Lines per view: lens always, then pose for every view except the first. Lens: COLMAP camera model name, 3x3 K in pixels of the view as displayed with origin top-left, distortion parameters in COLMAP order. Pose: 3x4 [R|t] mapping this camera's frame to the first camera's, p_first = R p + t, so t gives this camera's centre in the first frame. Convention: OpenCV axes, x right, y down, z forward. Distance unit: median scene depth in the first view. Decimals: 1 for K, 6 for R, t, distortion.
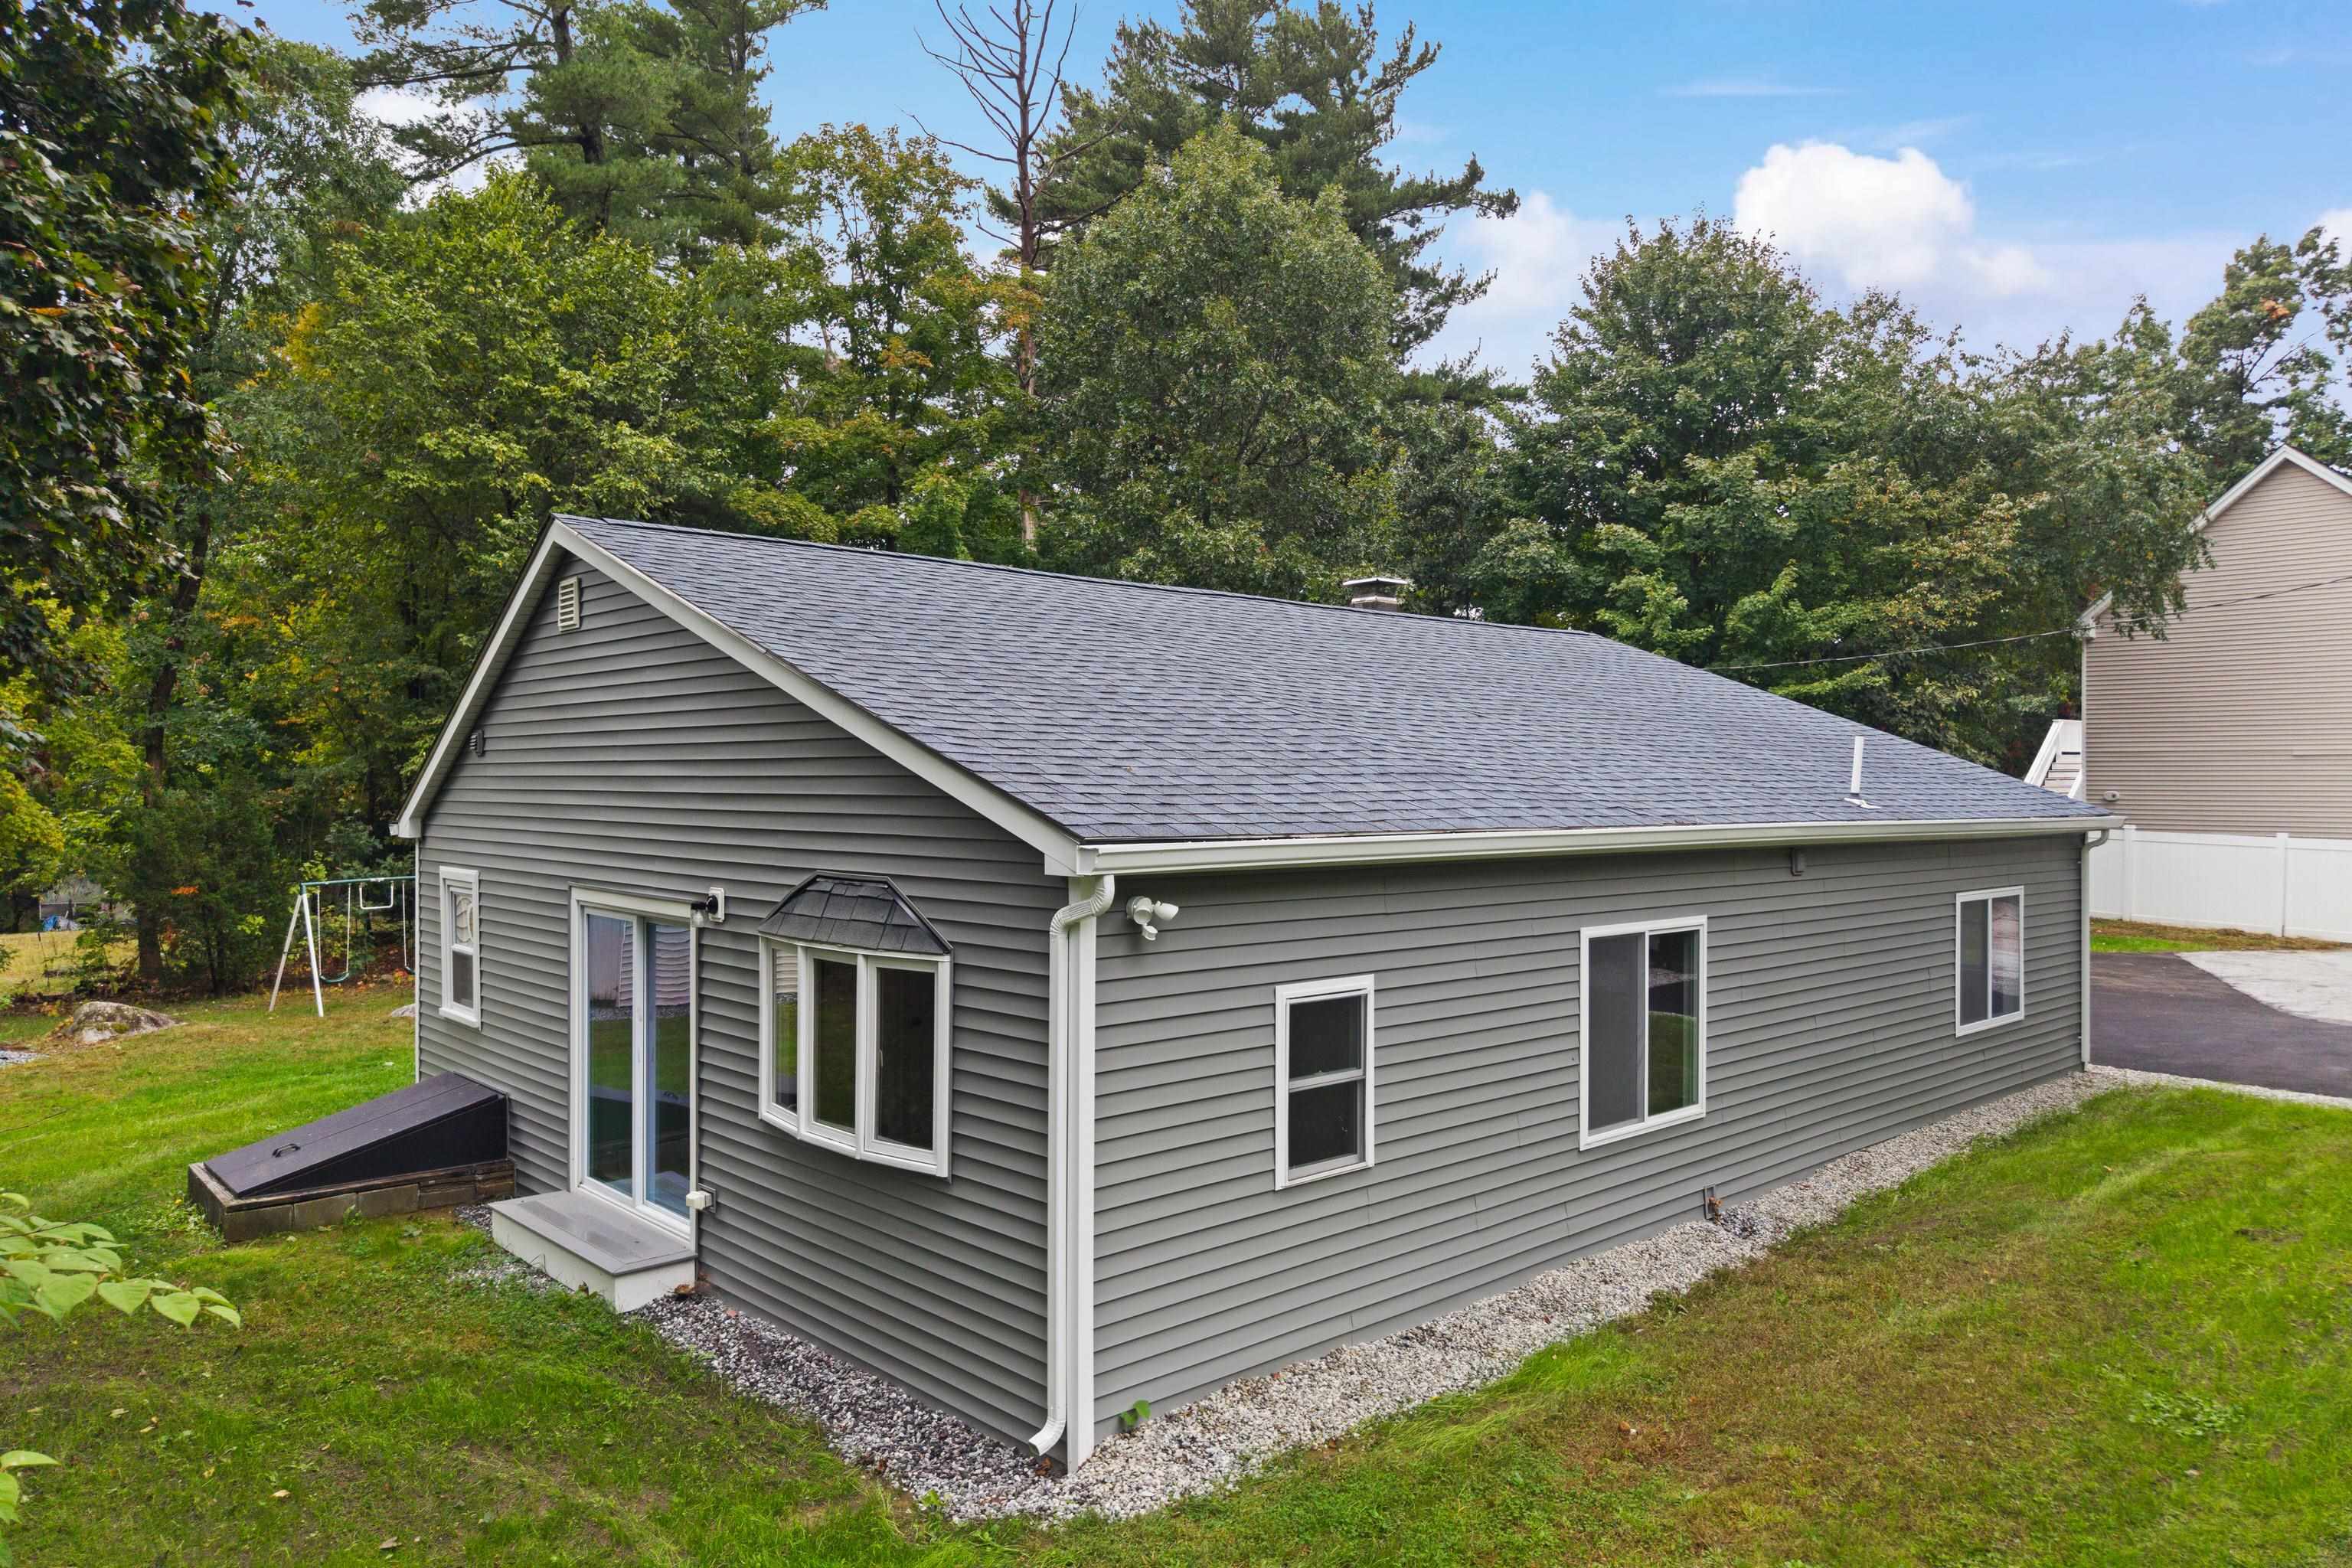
lens RADIAL K [[1586.7, 0, 1177.2], [0, 1586.7, 779.6], [0, 0, 1]] dist [0.013196, 0.002755]
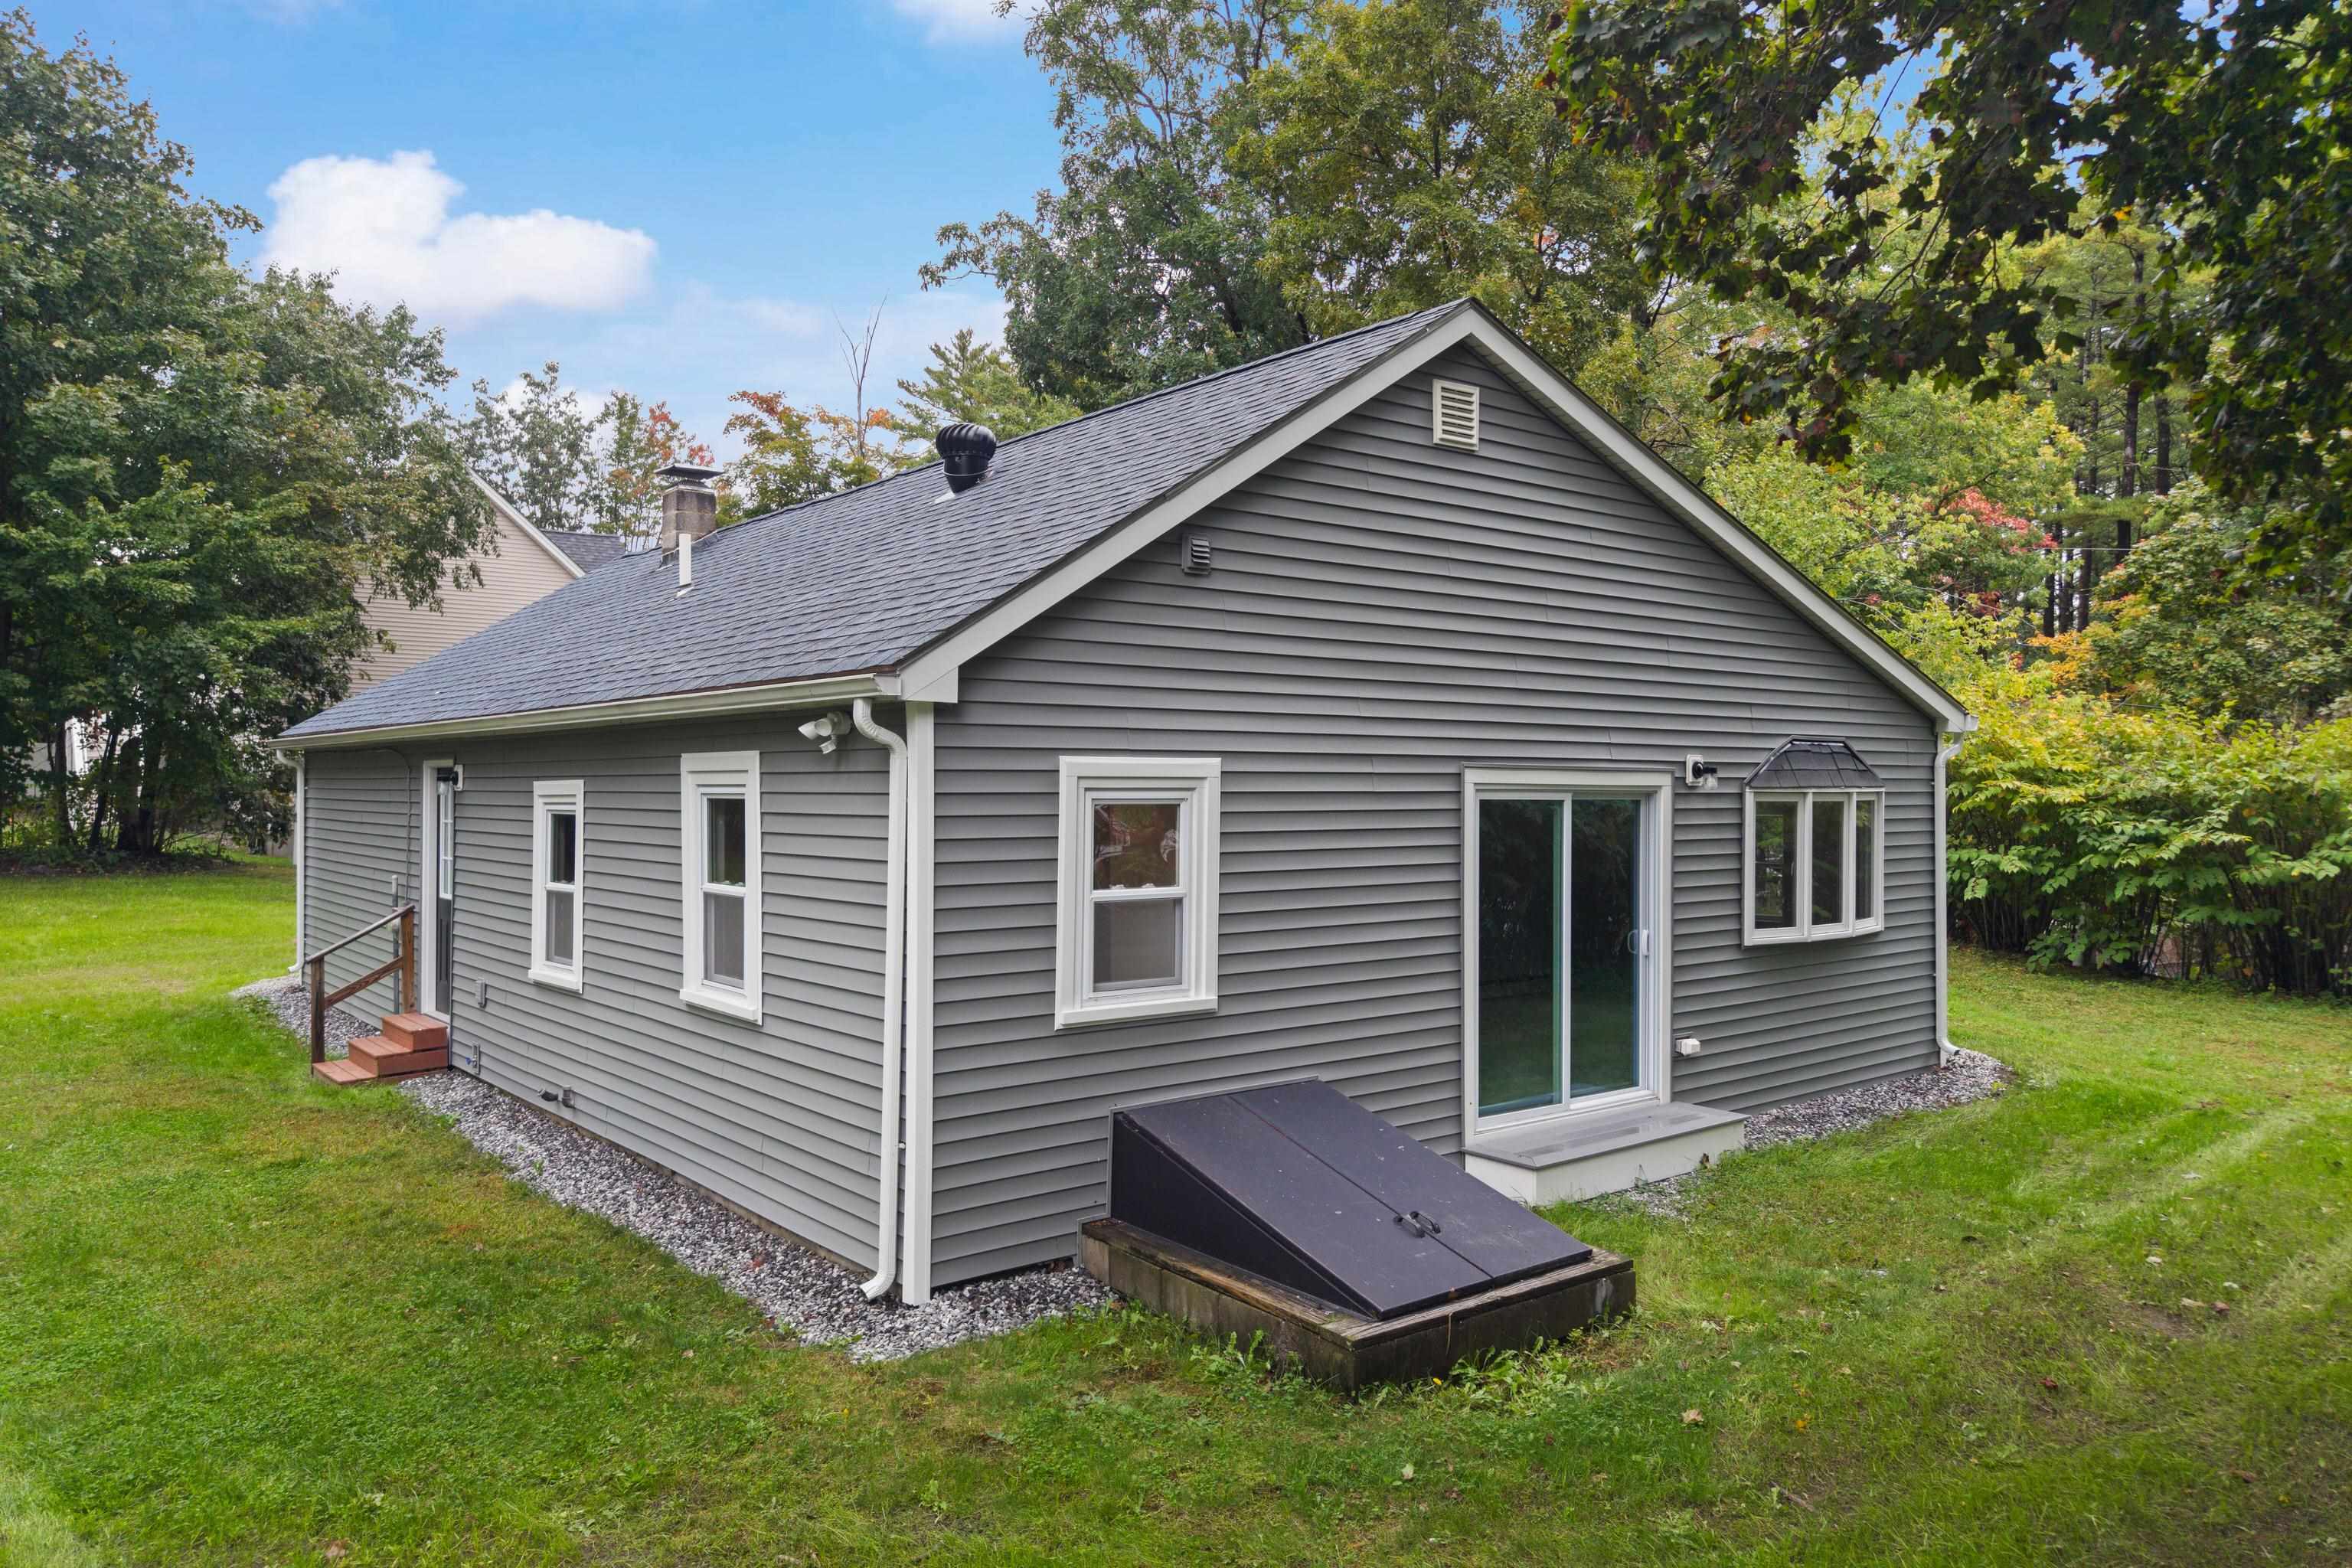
lens RADIAL K [[1586.7, 0, 1174.9], [0, 1586.7, 785.4], [0, 0, 1]] dist [0.013196, 0.002755]
pose [[0.065181, -0.004562, 0.997863, -1.580553], [-0.006107, 0.999969, 0.004971, 0.096764], [-0.997855, -0.006418, 0.065151, 1.448031]]
